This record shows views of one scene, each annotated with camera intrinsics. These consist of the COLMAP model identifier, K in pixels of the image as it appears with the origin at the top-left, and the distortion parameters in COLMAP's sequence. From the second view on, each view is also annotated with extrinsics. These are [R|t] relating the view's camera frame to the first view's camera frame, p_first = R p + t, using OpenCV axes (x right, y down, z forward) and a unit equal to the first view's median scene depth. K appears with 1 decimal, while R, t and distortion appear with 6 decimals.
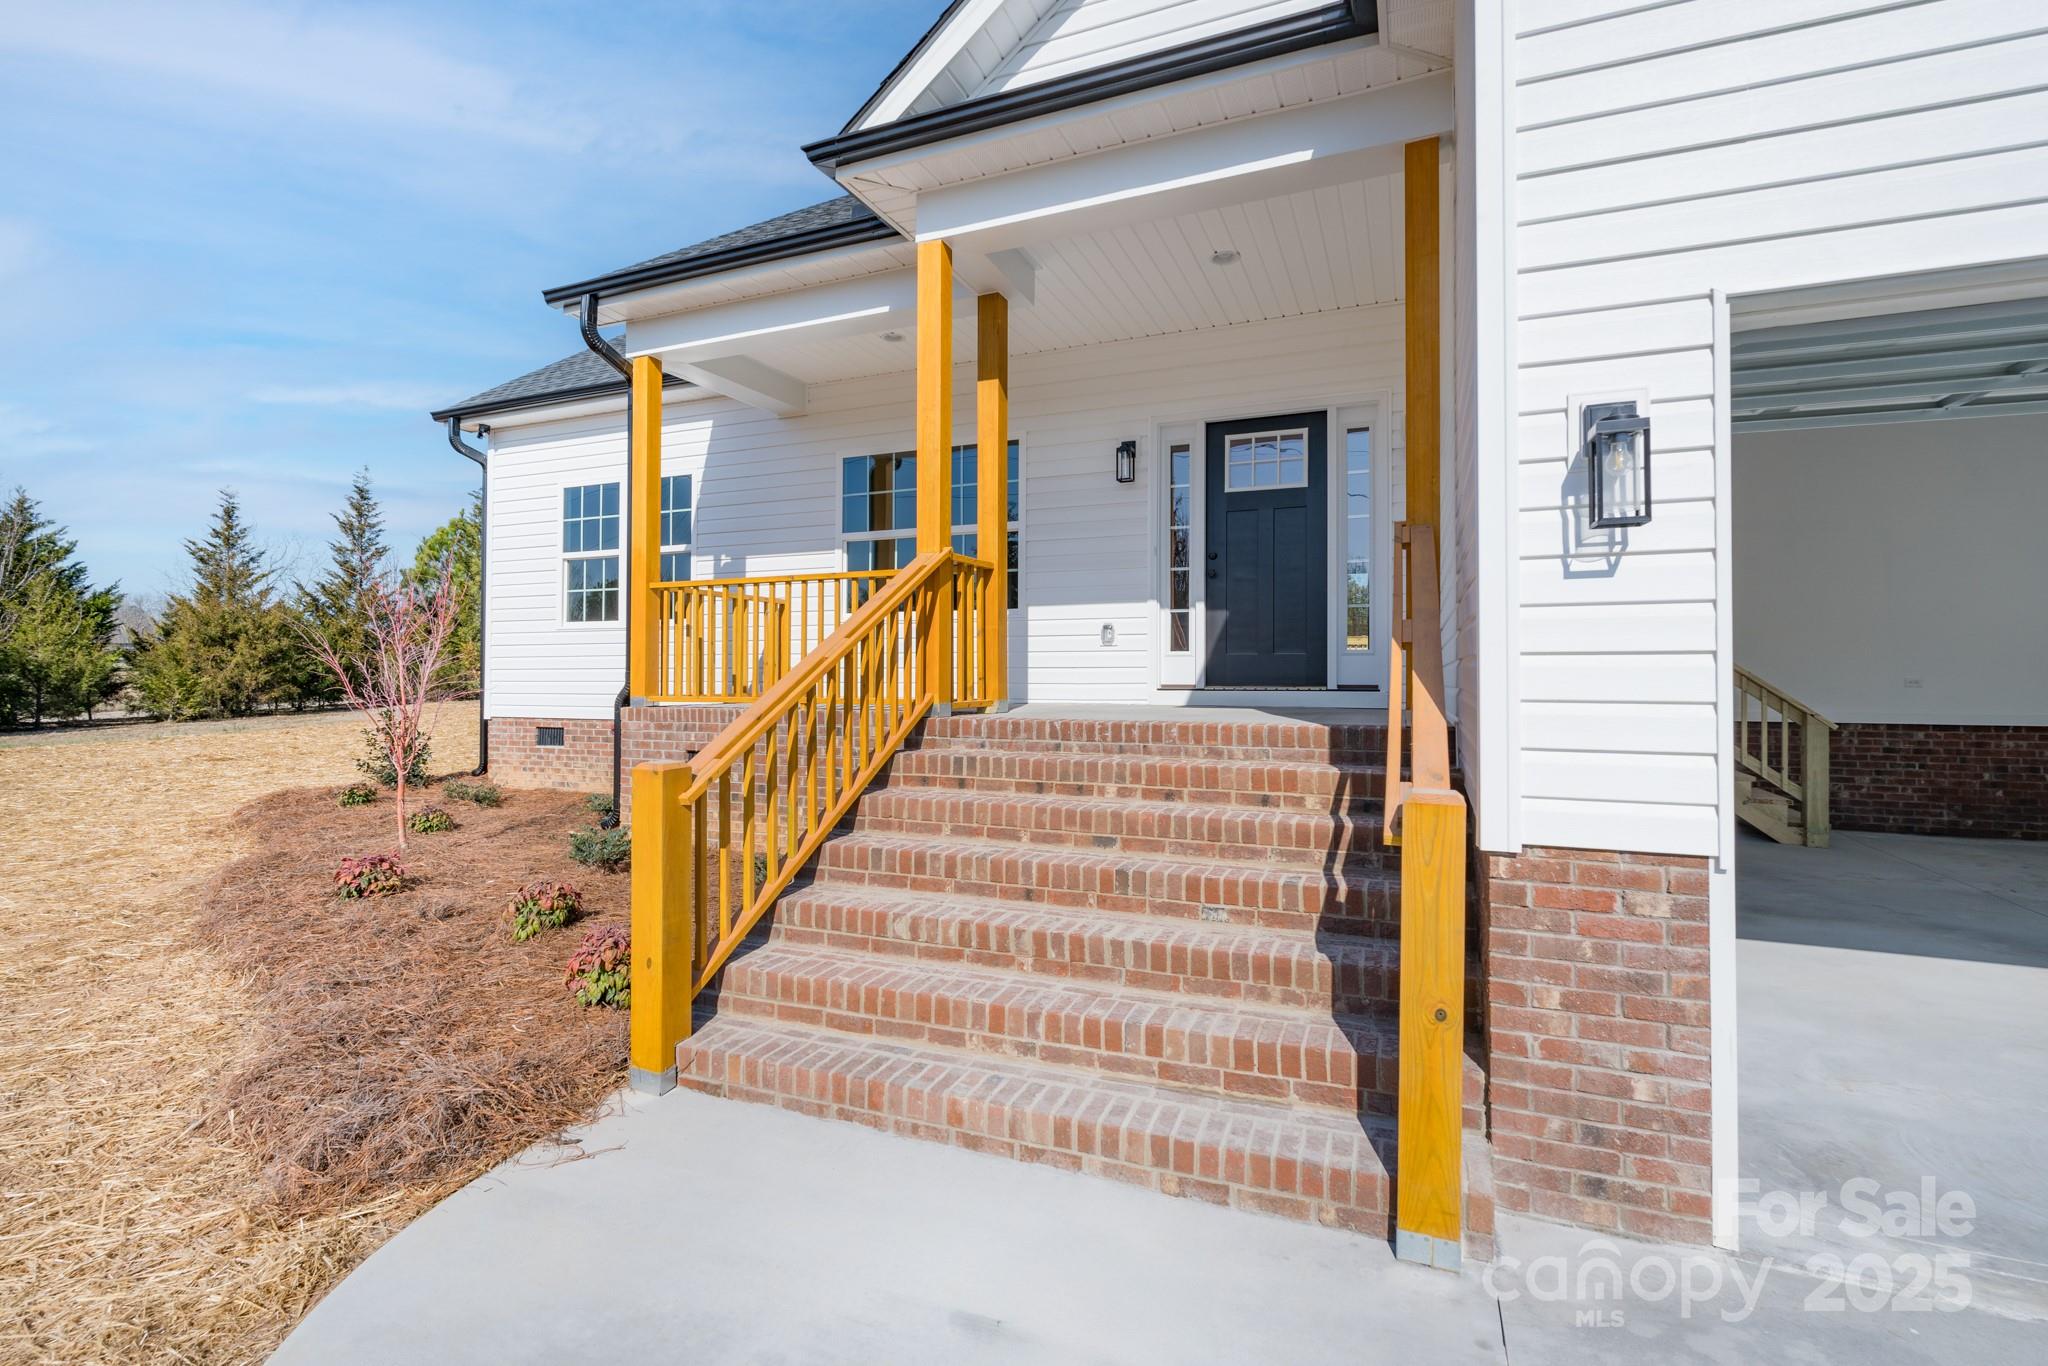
lens RADIAL K [[938.3, 0, 1019.4], [0, 938.3, 660.8], [0, 0, 1]] dist [0.001085, -0.000031]
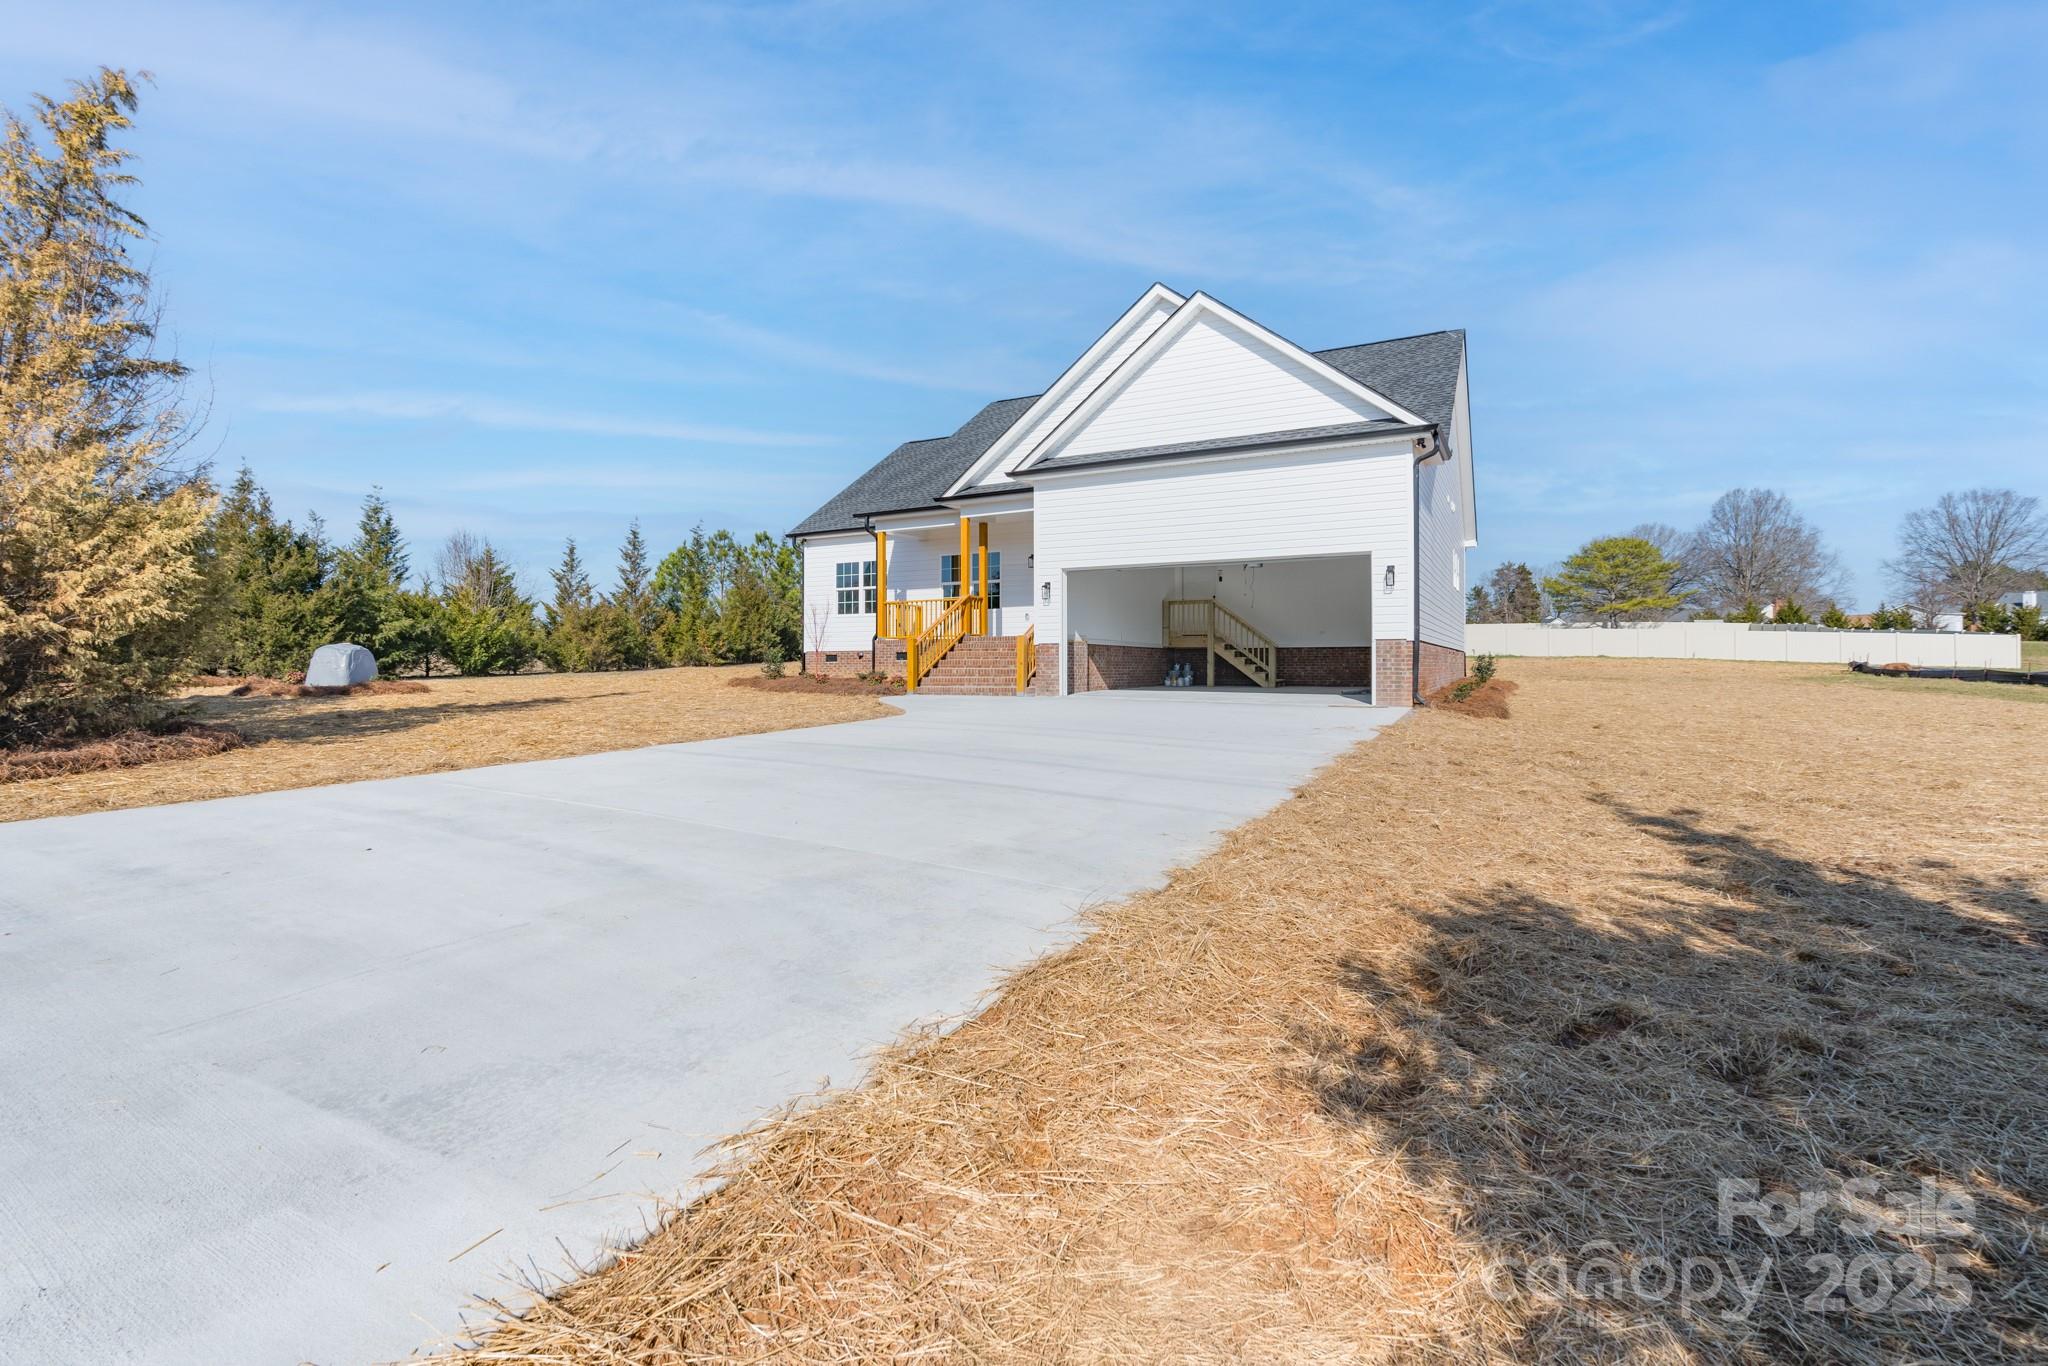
lens RADIAL K [[938.3, 0, 1015.8], [0, 938.3, 667.3], [0, 0, 1]] dist [0.001085, -0.000031]
pose [[0.994989, -0.002912, -0.099941, 0.344652], [0.004443, 0.999876, 0.015108, 0.086242], [0.099885, -0.015476, 0.994879, -1.956362]]
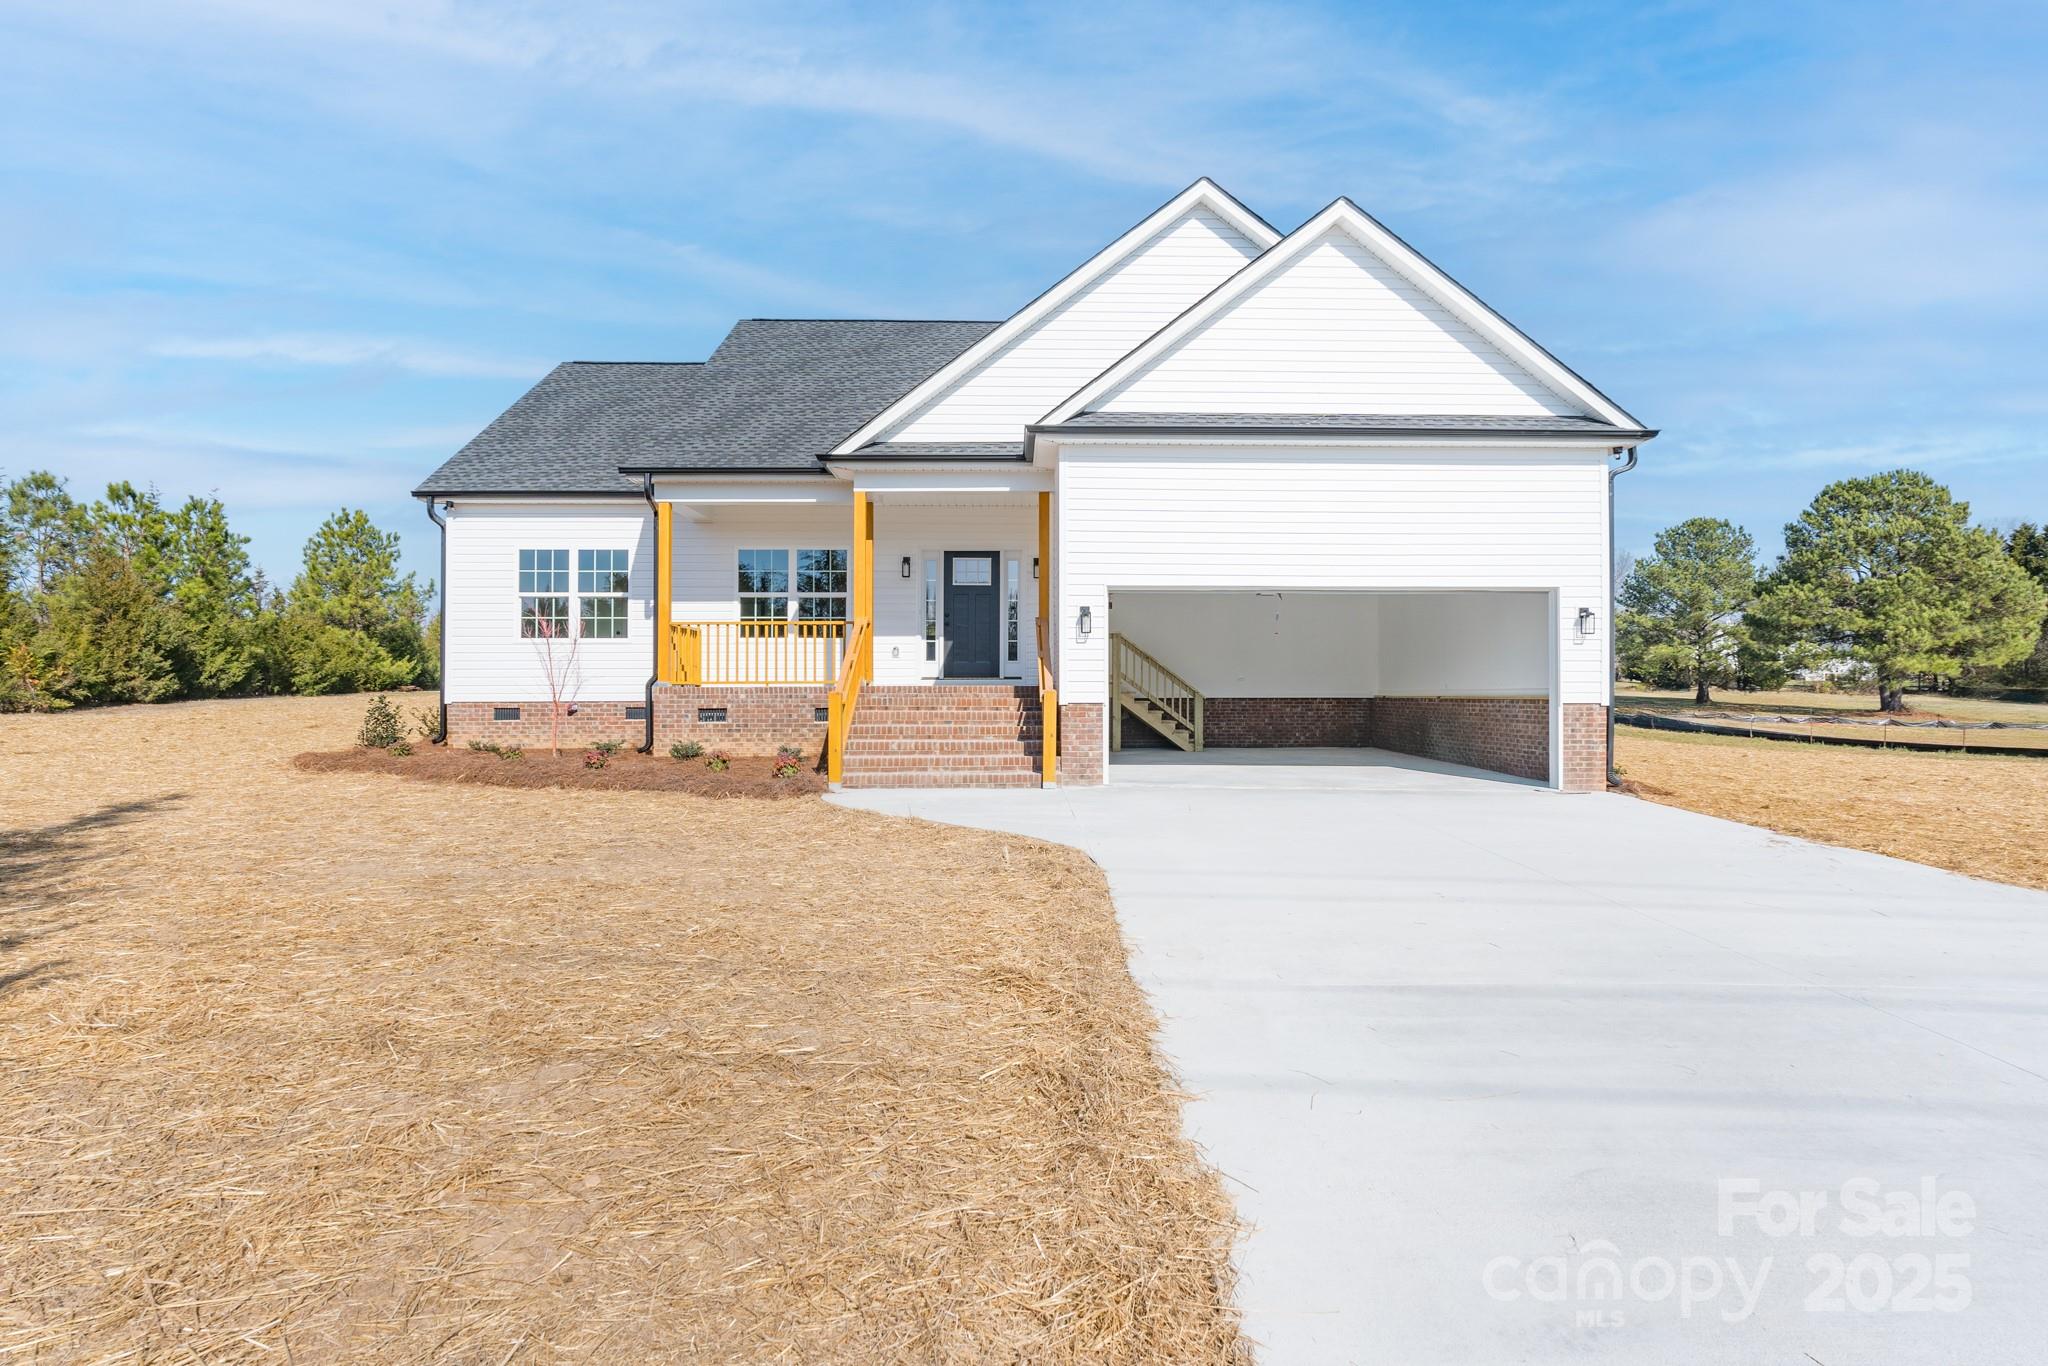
lens RADIAL K [[1083.2, 0, 1036.9], [0, 1083.2, 691.0], [0, 0, 1]] dist [-0.000350, 0.000052]
pose [[0.910514, -0.001595, 0.413475, -0.558680], [-0.003372, 0.999931, 0.011282, 0.026838], [-0.413465, -0.011667, 0.910445, -1.172158]]
